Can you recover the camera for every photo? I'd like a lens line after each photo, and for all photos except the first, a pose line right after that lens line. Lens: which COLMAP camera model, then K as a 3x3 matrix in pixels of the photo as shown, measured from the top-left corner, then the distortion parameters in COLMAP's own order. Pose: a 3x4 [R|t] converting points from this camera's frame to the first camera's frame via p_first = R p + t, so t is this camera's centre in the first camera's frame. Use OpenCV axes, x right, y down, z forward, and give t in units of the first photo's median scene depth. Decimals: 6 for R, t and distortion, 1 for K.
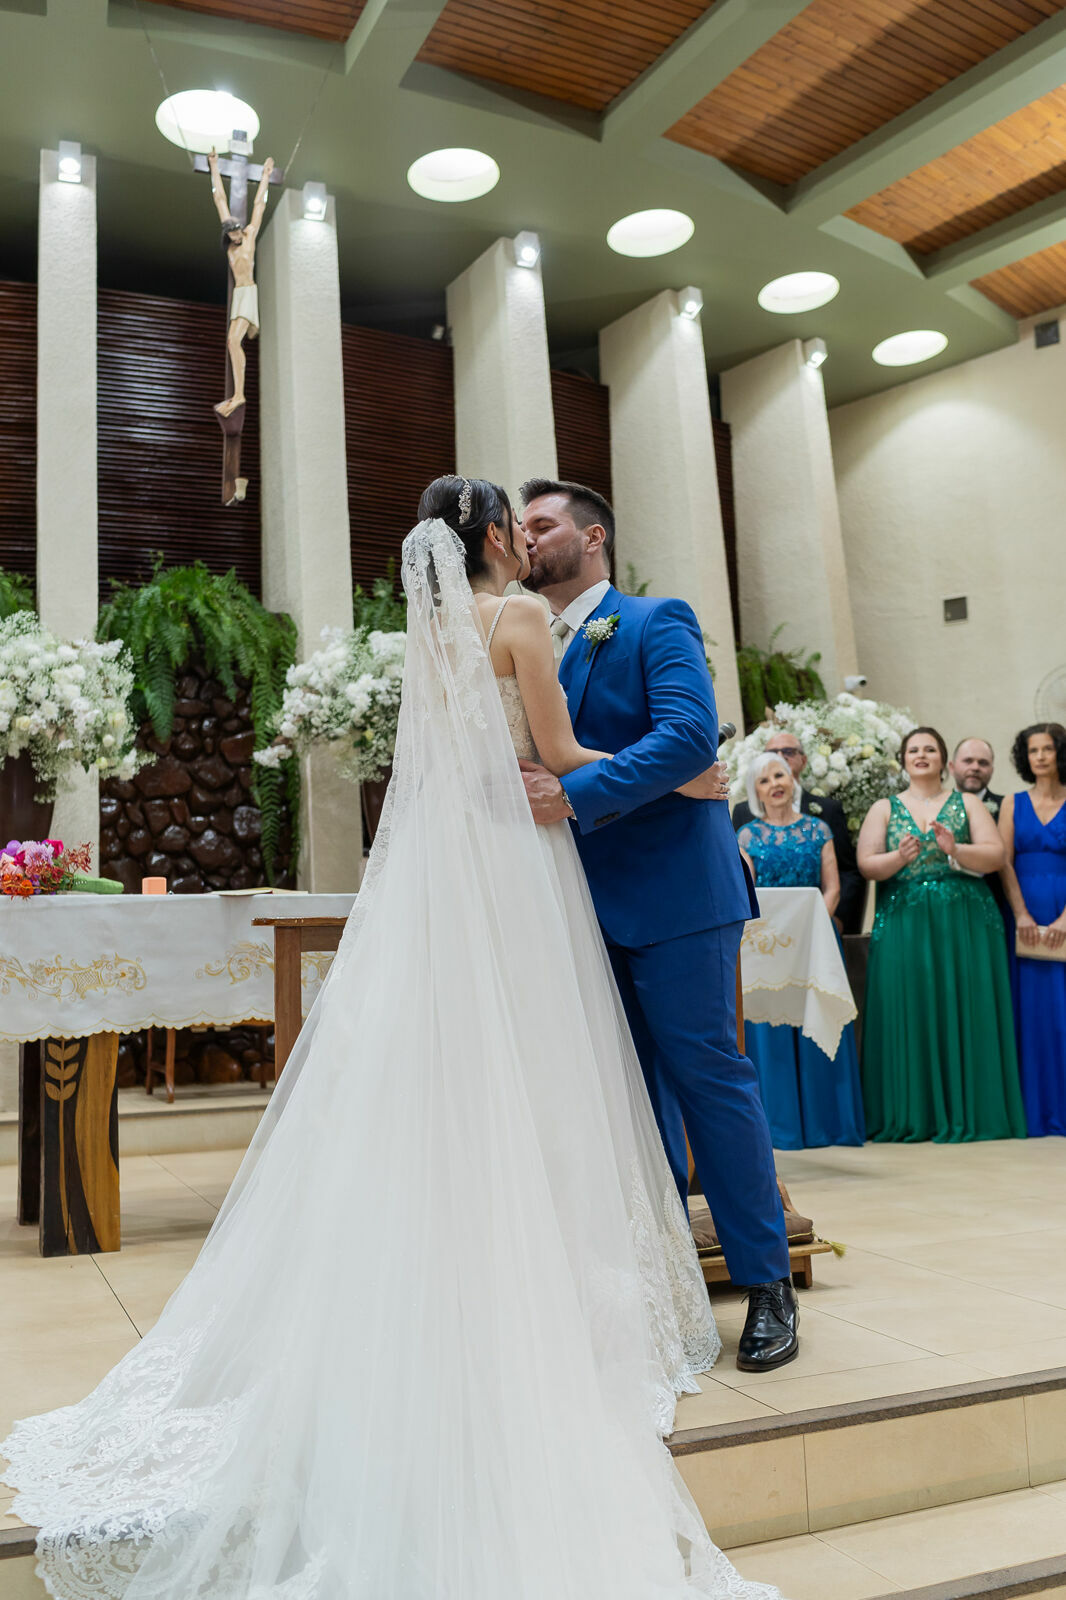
lens RADIAL K [[1524.5, 0, 537.1], [0, 1524.5, 802.2], [0, 0, 1]] dist [-0.016486, 0.015371]
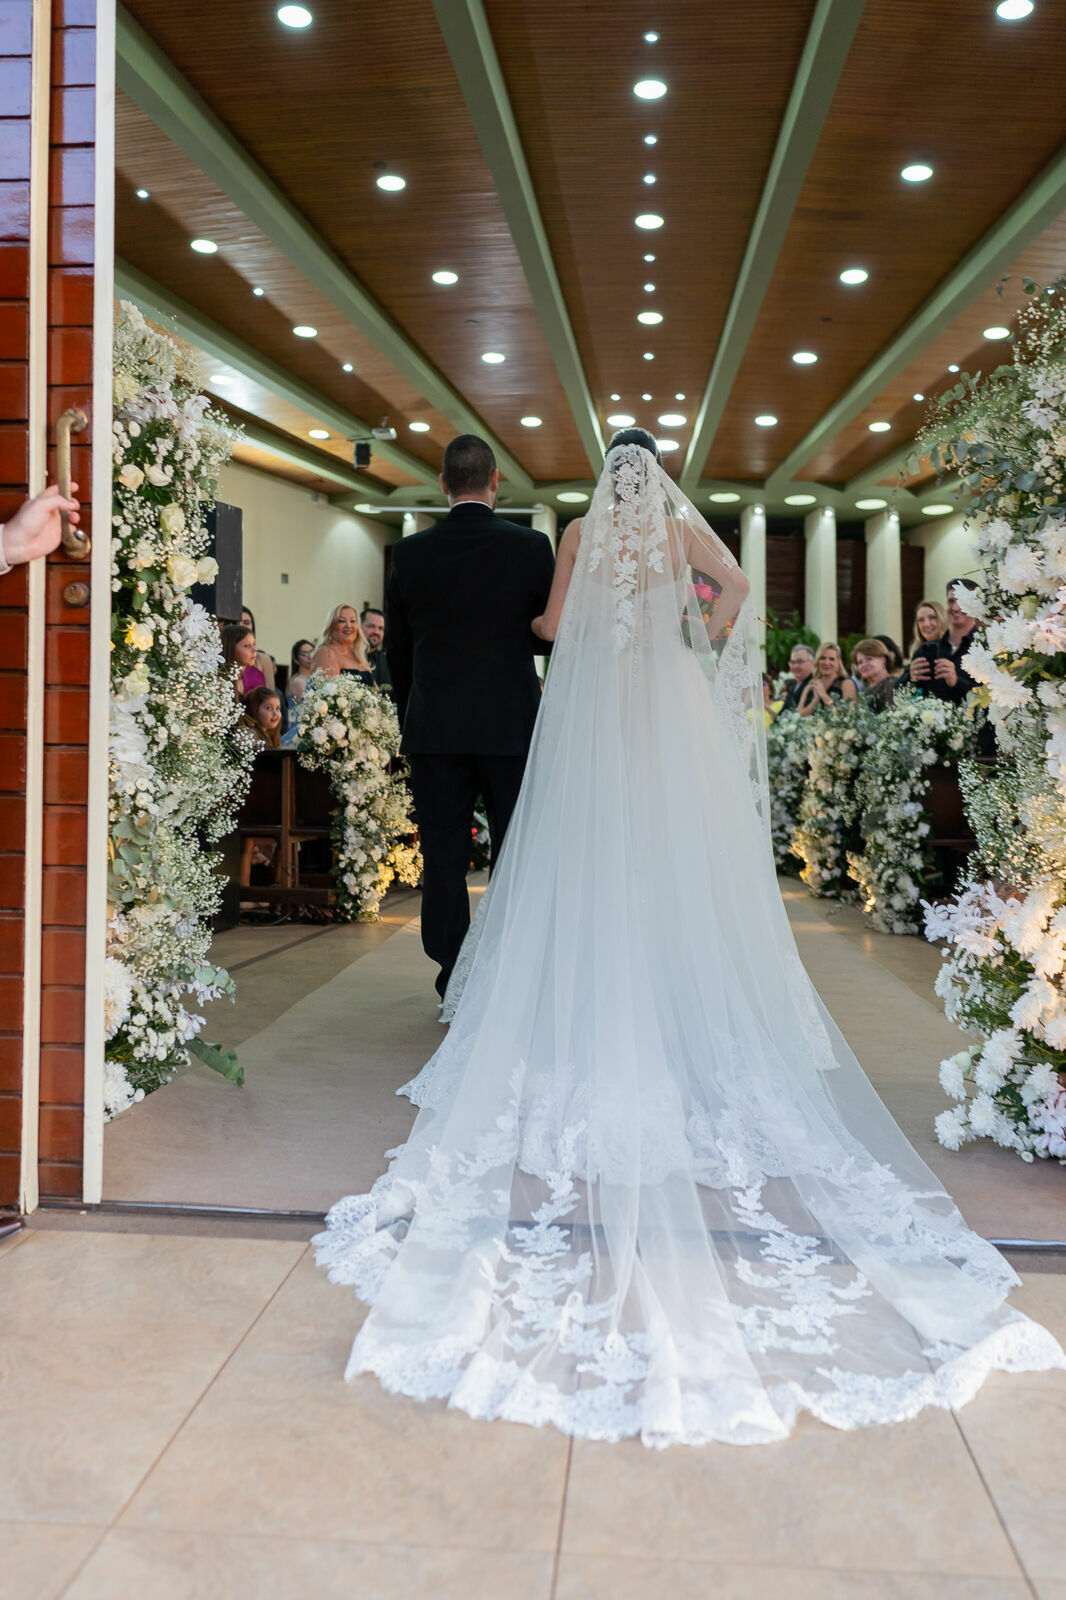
lens RADIAL K [[1524.5, 0, 537.1], [0, 1524.5, 802.2], [0, 0, 1]] dist [-0.016486, 0.015371]
pose [[0.891189, 0.052067, -0.450635, 1.339047], [0.006250, 0.991888, 0.126965, -0.232128], [0.453590, -0.115966, 0.883634, -2.606073]]
